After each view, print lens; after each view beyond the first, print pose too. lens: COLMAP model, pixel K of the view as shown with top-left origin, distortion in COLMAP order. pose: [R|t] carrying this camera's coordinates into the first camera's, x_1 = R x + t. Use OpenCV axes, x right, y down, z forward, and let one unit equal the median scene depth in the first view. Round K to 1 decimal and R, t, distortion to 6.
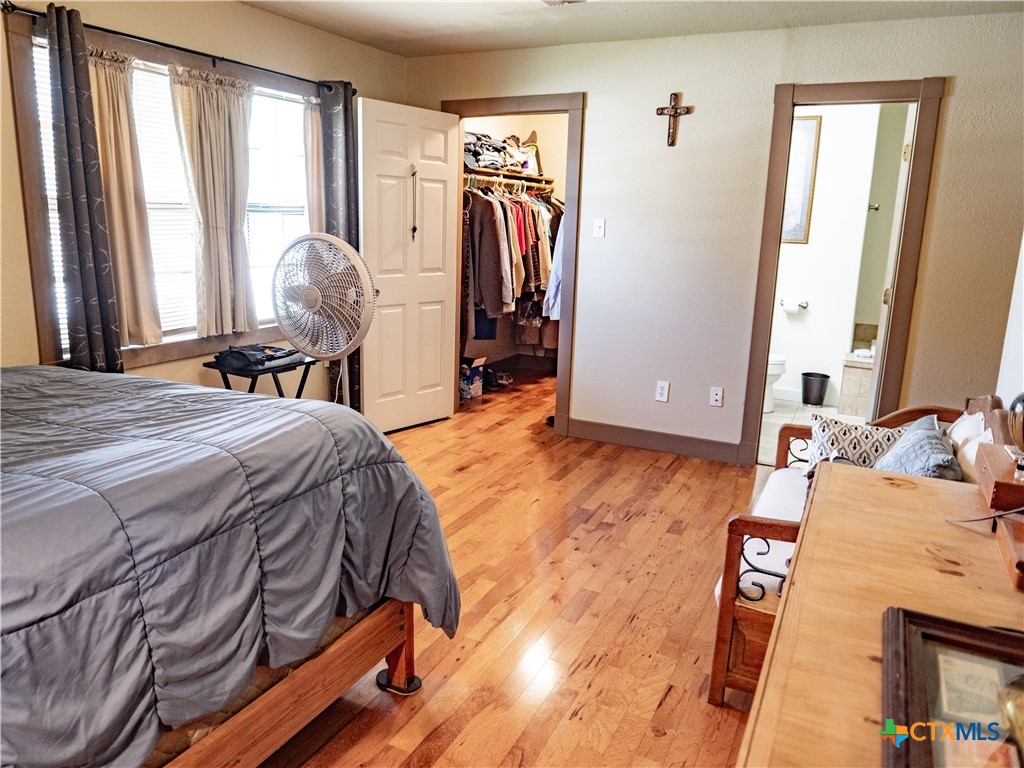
lens RADIAL K [[737.9, 0, 507.6], [0, 737.9, 383.1], [0, 0, 1]] dist [-0.019694, 0.004684]
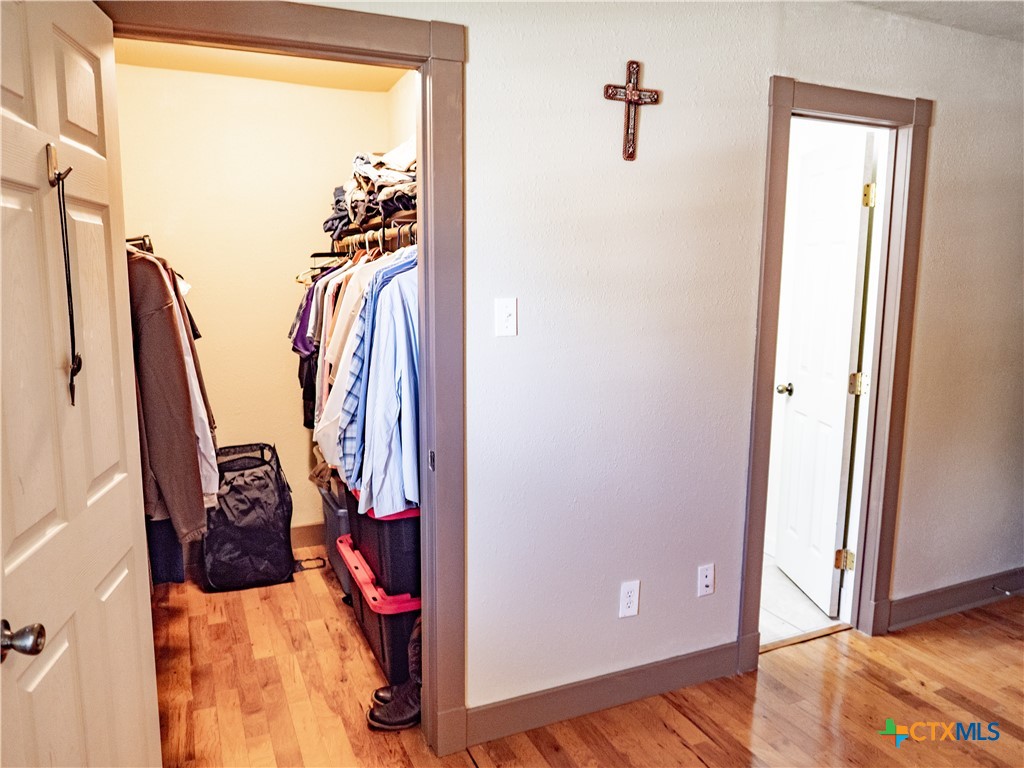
lens RADIAL K [[737.9, 0, 510.9], [0, 737.9, 381.8], [0, 0, 1]] dist [-0.019694, 0.004684]
pose [[0.631748, -0.139578, 0.762504, -0.254507], [0.177881, 0.983510, 0.032656, -0.189707], [-0.754488, 0.115005, 0.646159, 0.713423]]
